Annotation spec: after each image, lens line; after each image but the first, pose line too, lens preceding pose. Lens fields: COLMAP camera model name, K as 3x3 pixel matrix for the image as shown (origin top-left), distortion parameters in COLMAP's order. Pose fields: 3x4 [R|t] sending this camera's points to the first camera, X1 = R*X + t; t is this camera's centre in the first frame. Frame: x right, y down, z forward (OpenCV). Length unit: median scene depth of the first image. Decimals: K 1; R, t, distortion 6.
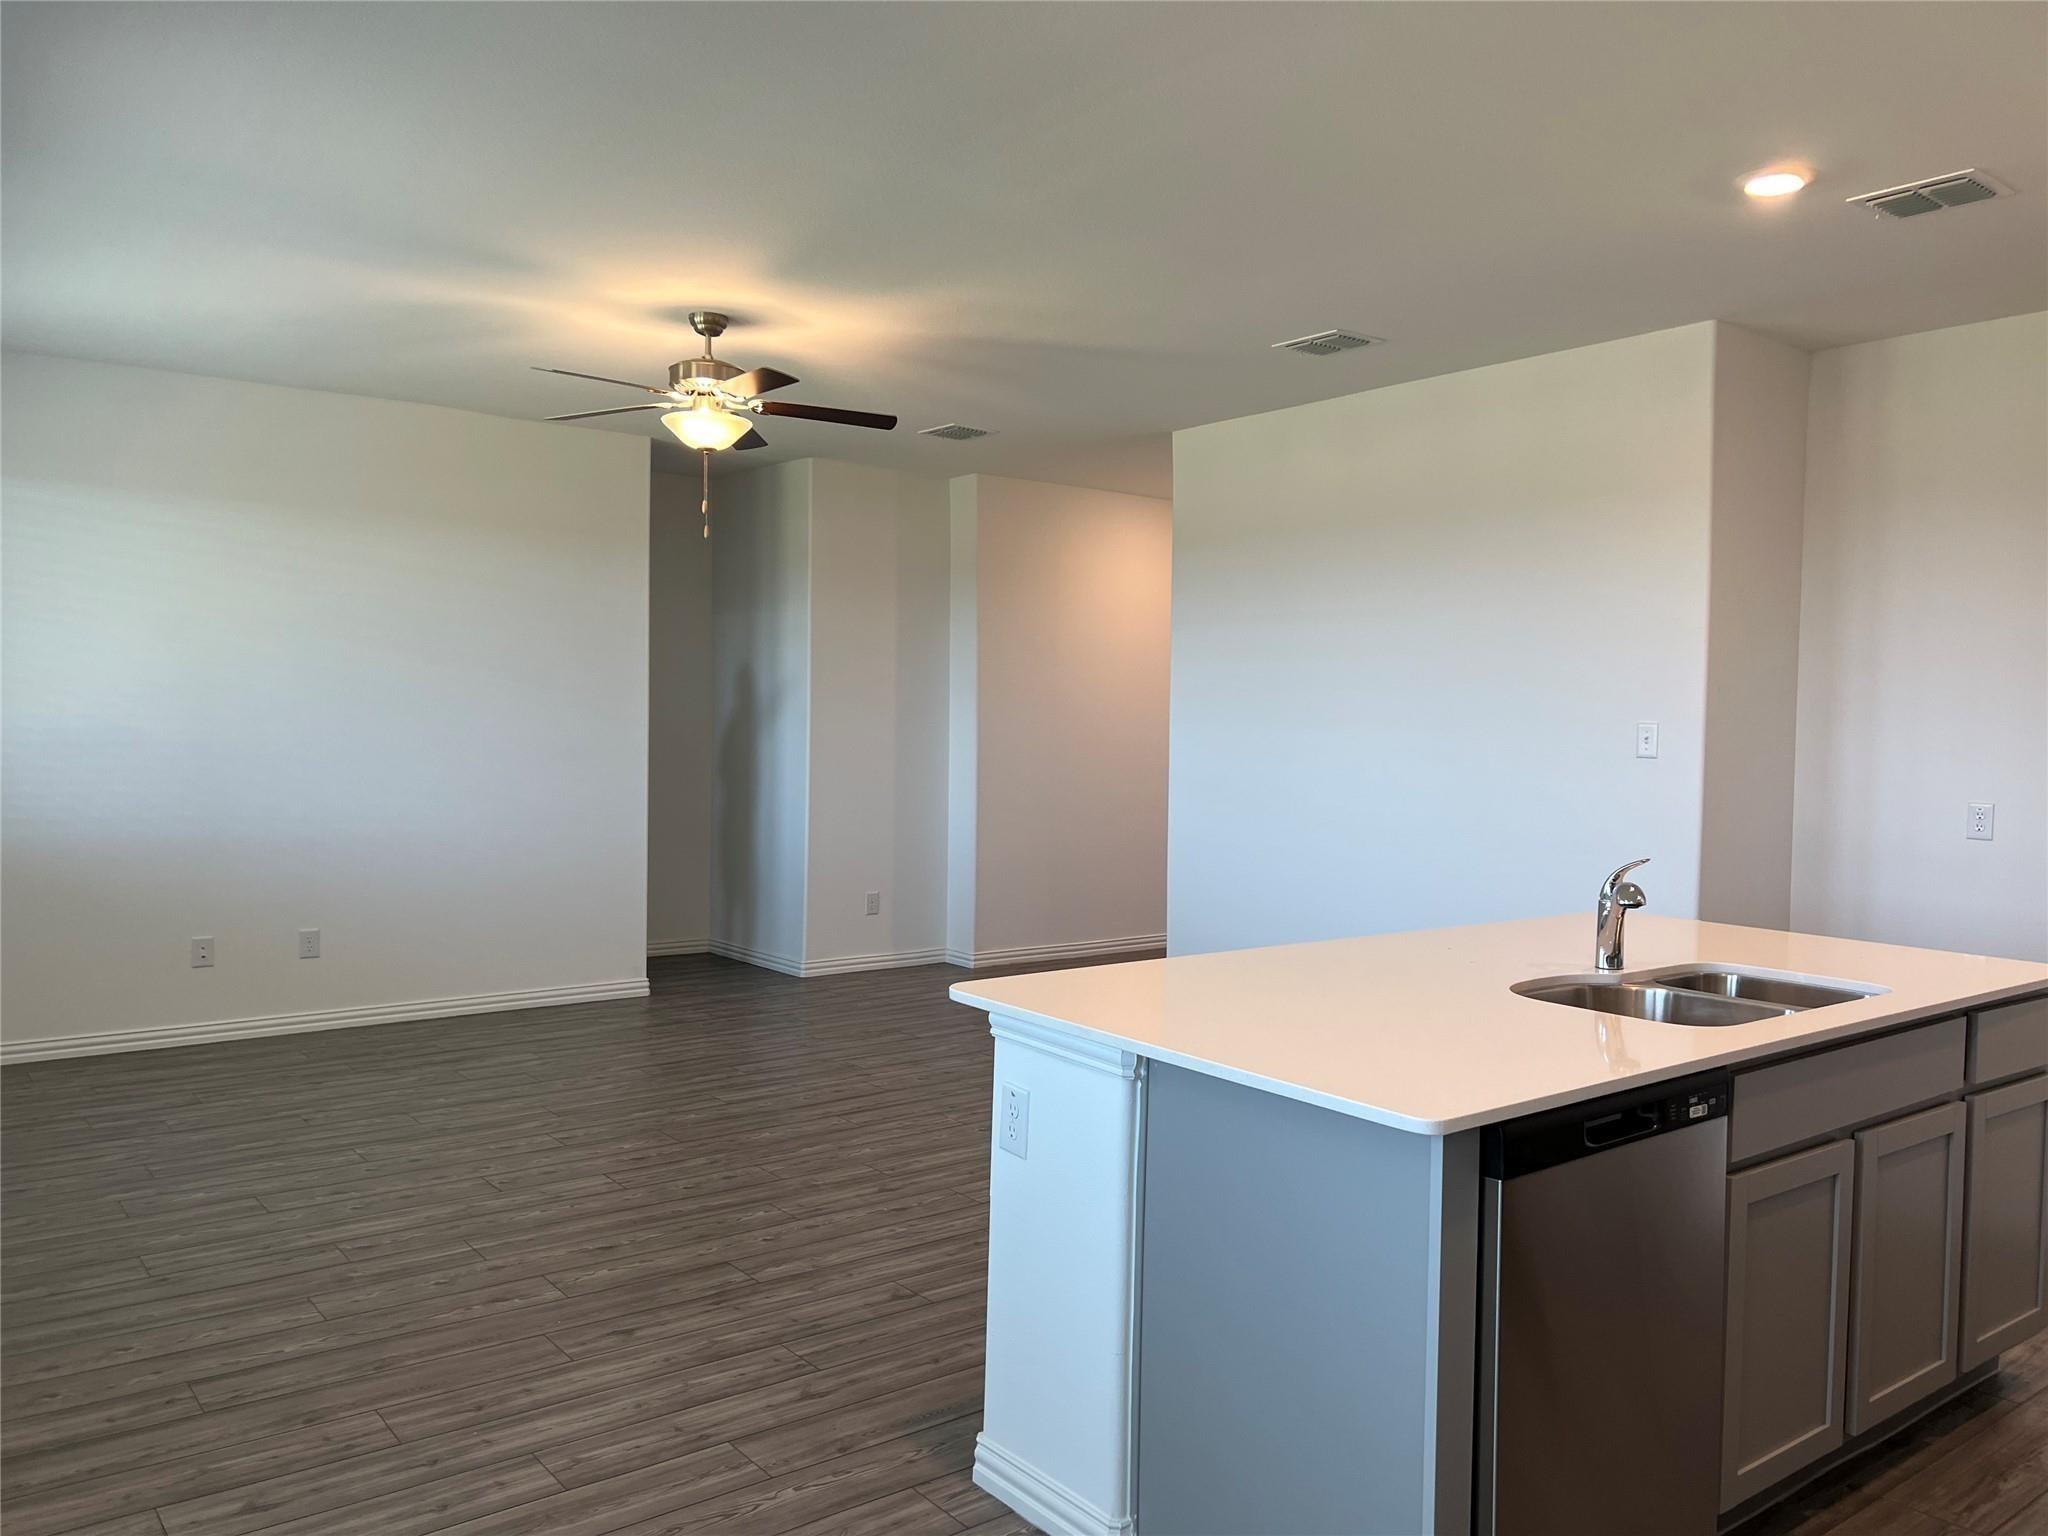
lens RADIAL K [[1490.6, 0, 1024.0], [0, 1490.6, 768.0], [0, 0, 1]] dist [-0.009372, -0.008025]
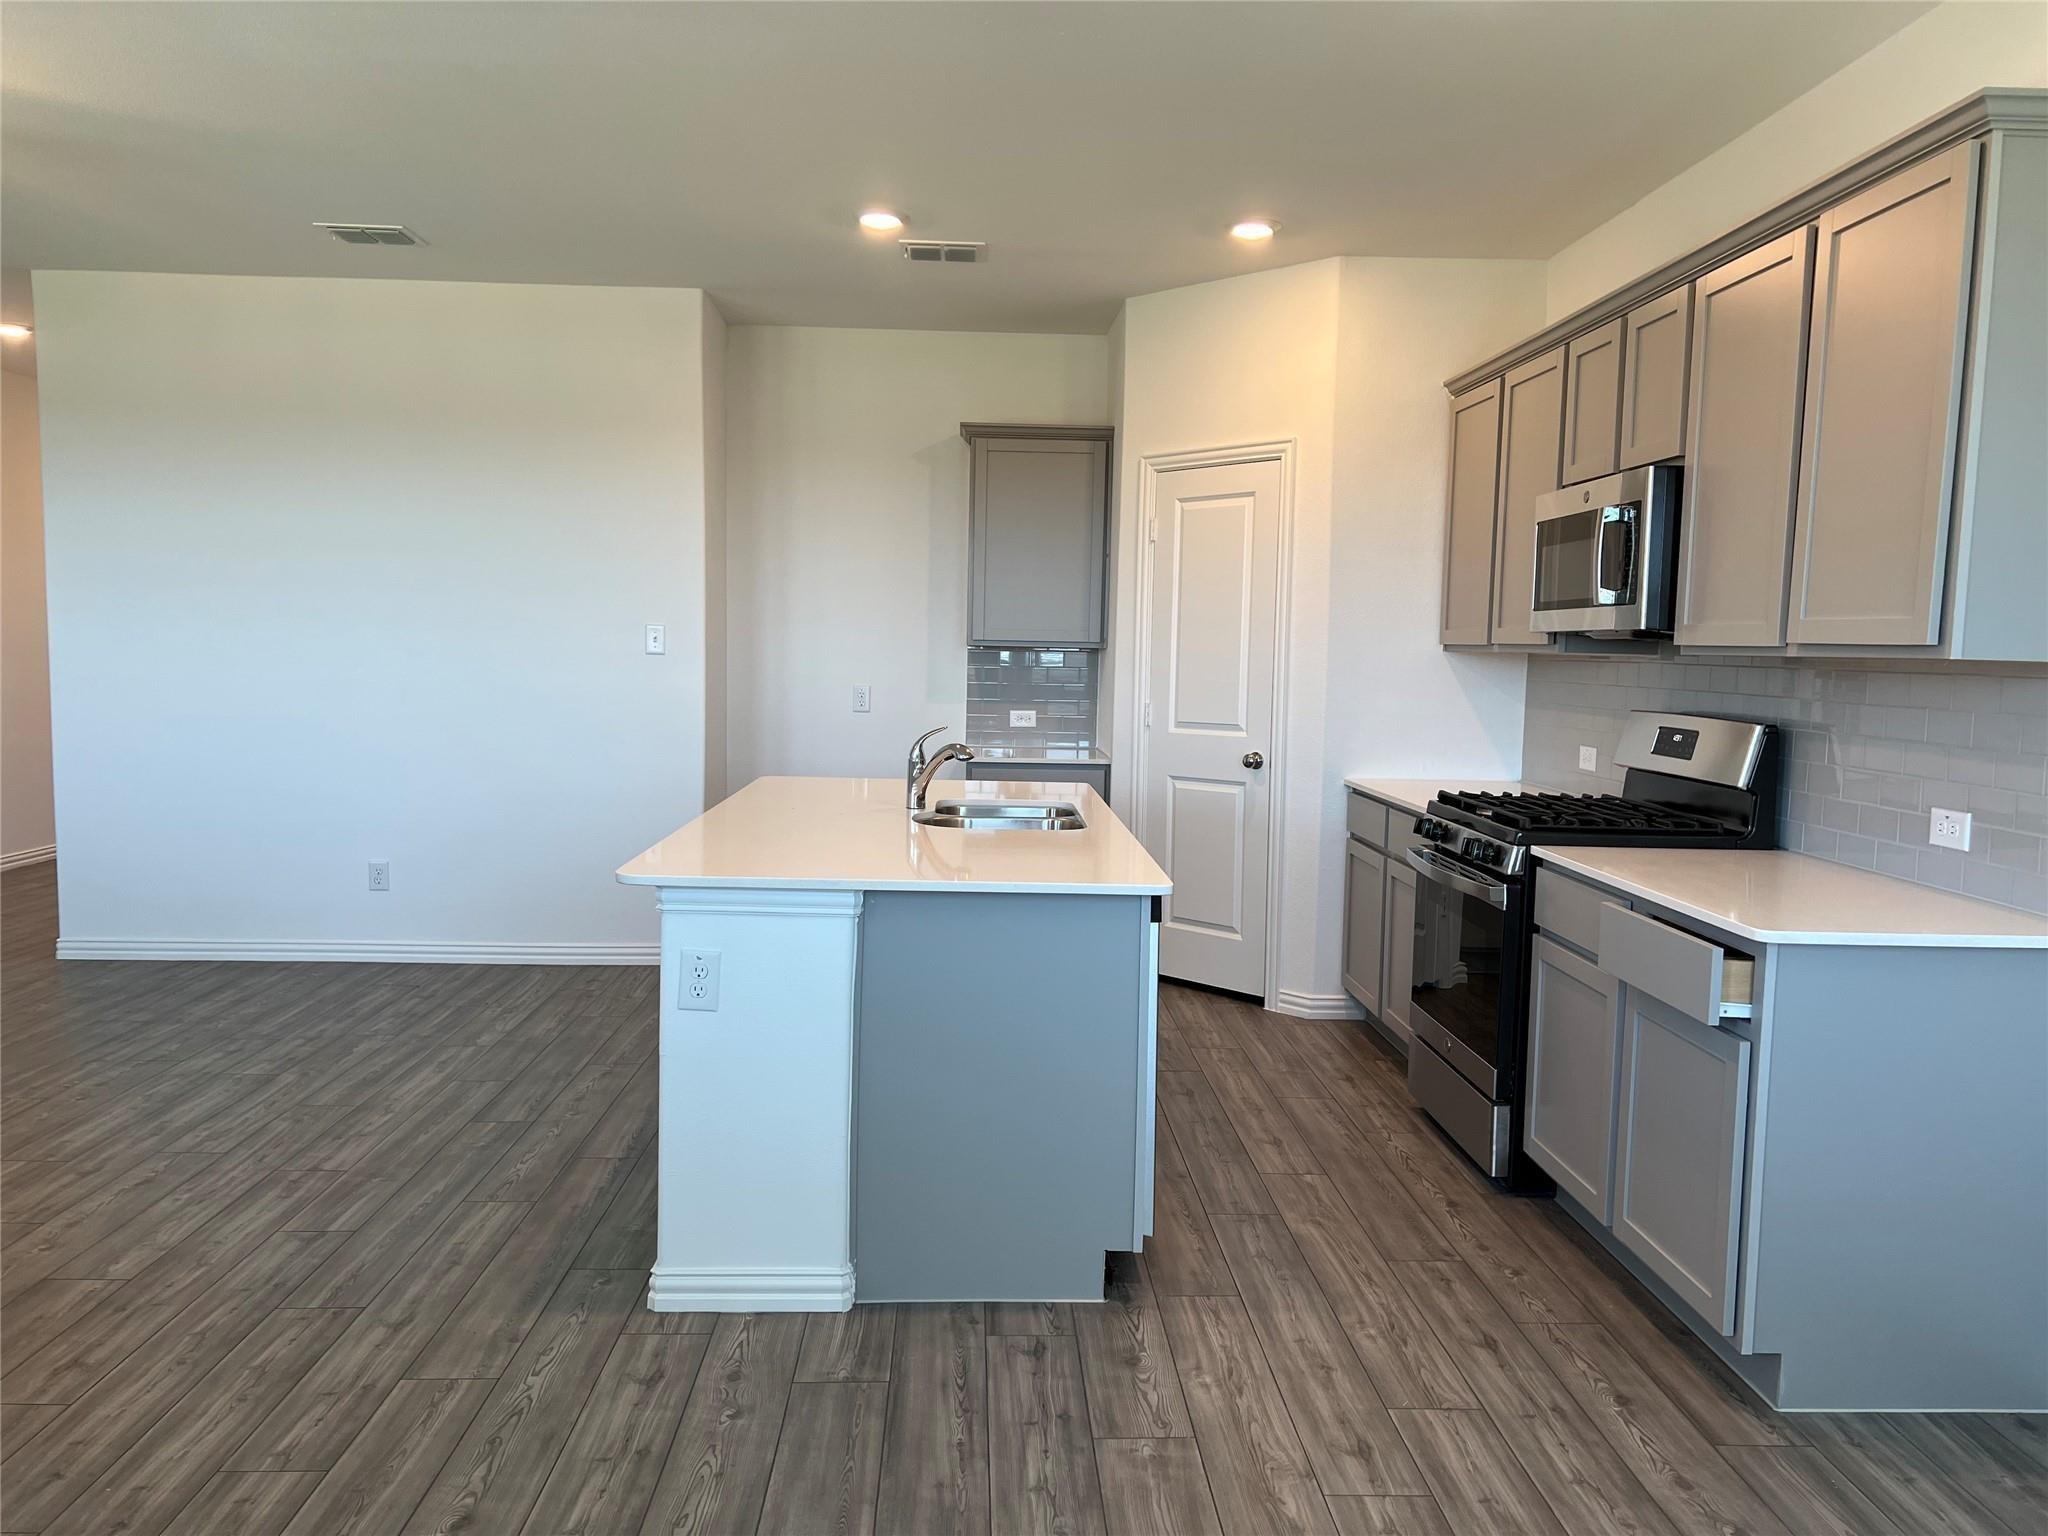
lens RADIAL K [[1520.9, 0, 1024.0], [0, 1520.9, 768.0], [0, 0, 1]] dist [0.000035, -0.069497]
pose [[0.561373, -0.064880, 0.825015, -0.682411], [0.011815, 0.997449, 0.070401, 0.002237], [-0.827478, -0.029774, 0.560708, 0.132347]]
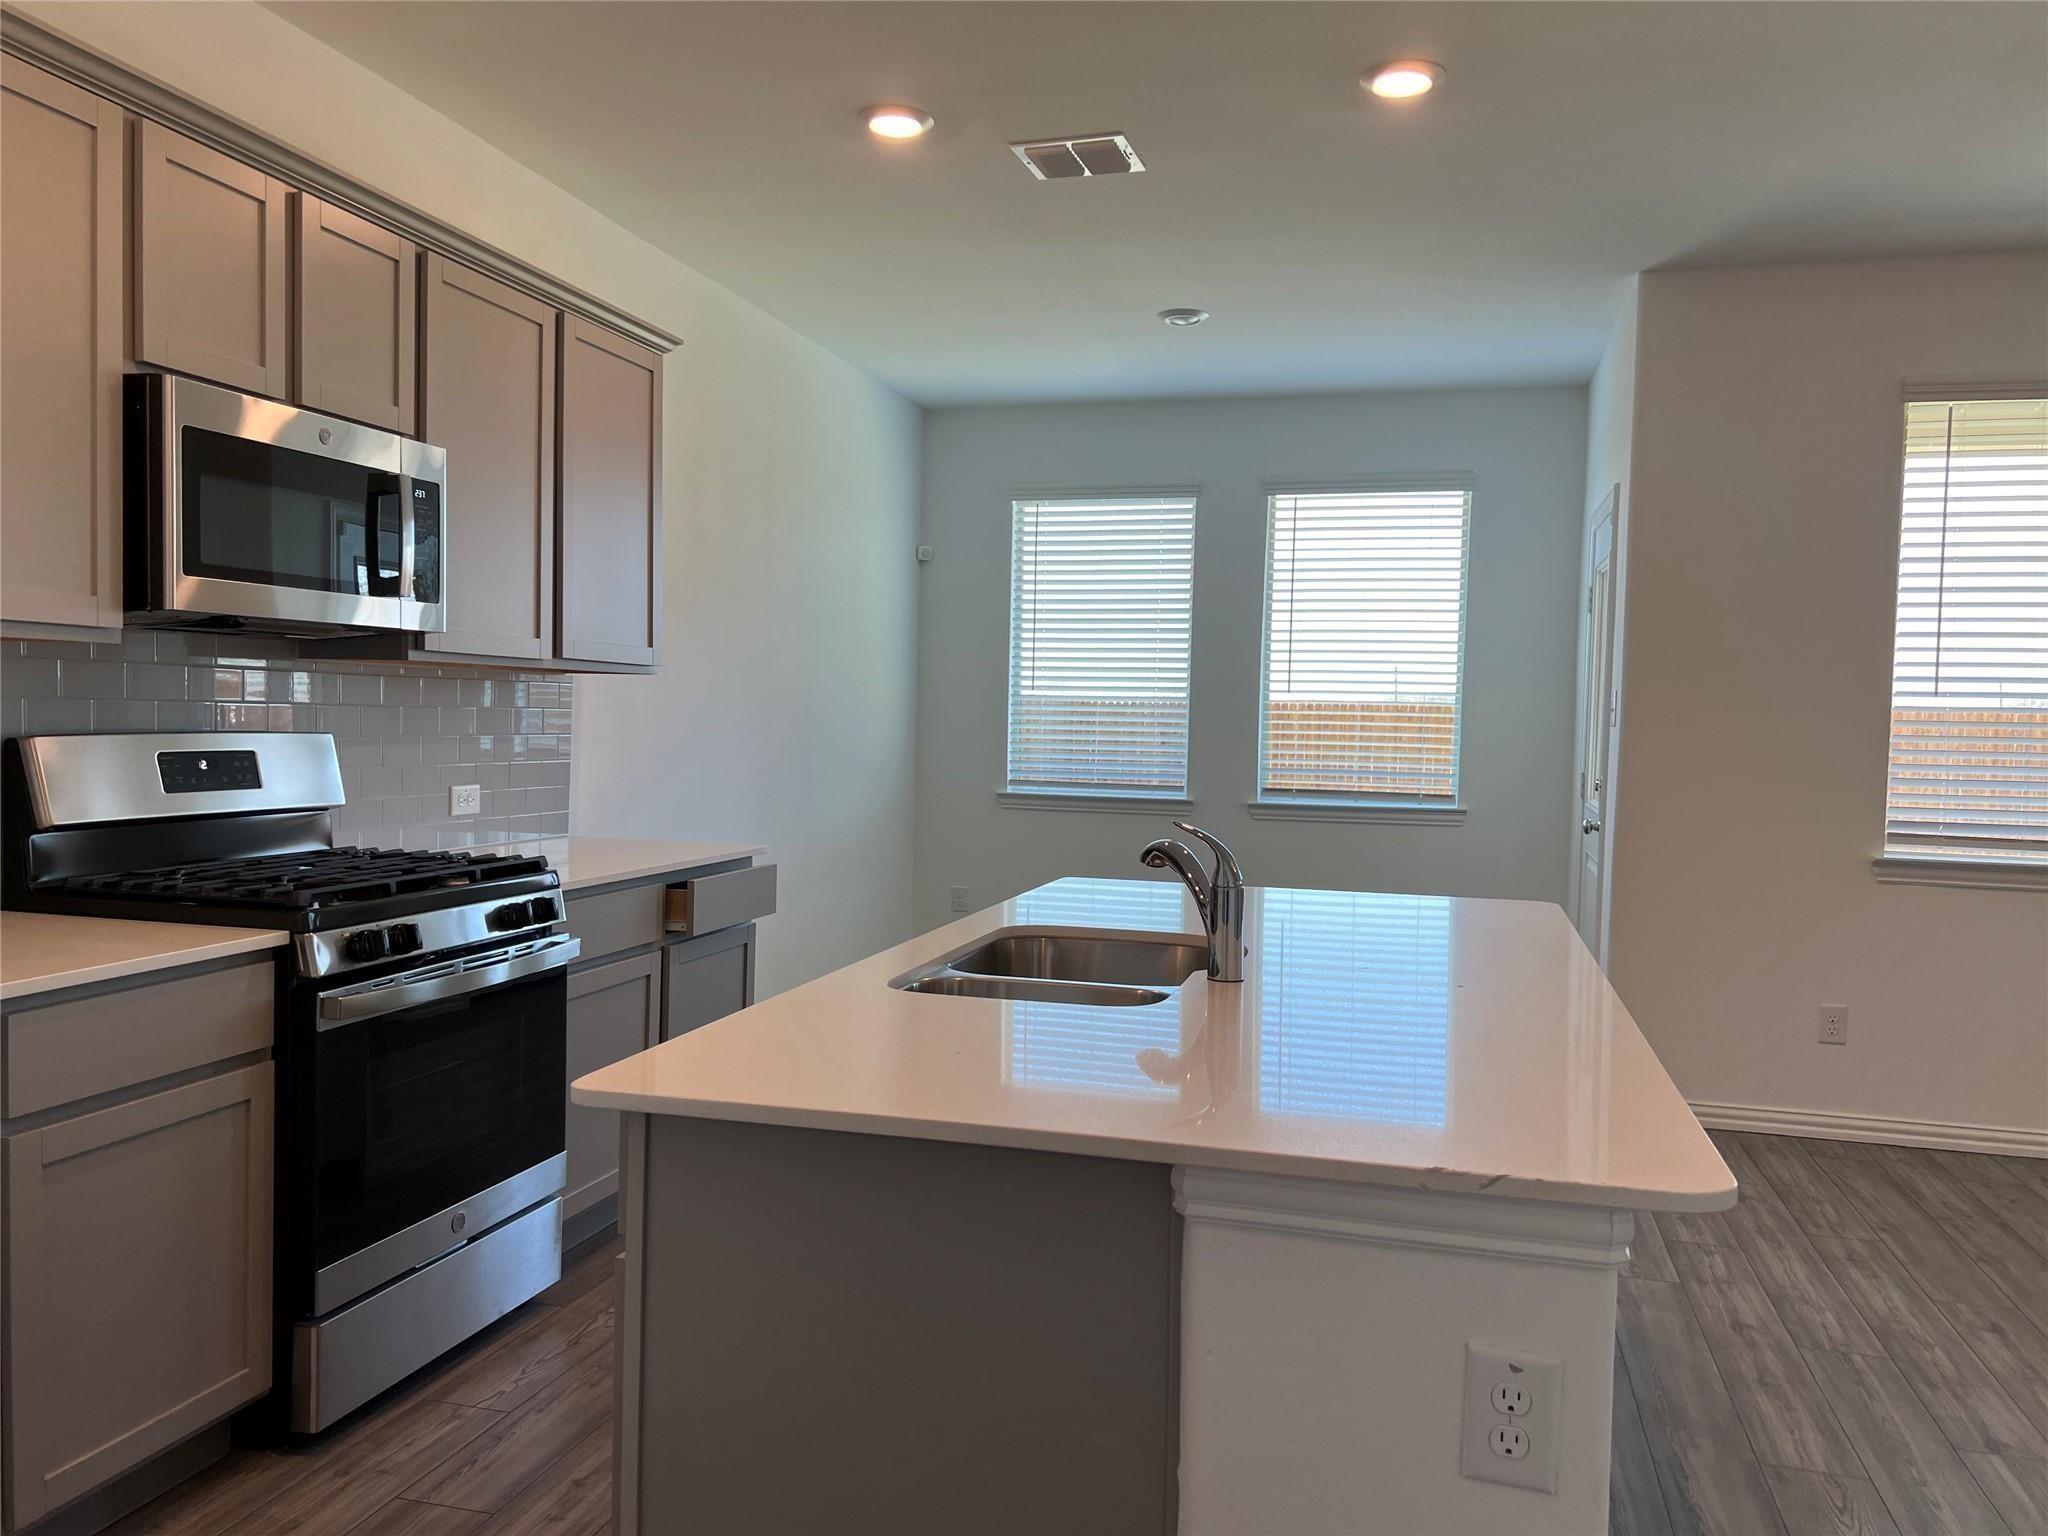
lens RADIAL K [[1490.6, 0, 1024.0], [0, 1490.6, 768.0], [0, 0, 1]] dist [-0.009372, -0.008025]
pose [[-0.782287, -0.004449, -0.622903, 0.884192], [-0.053697, 0.996734, 0.060318, -0.004366], [0.620600, 0.080634, -0.779971, 1.441716]]
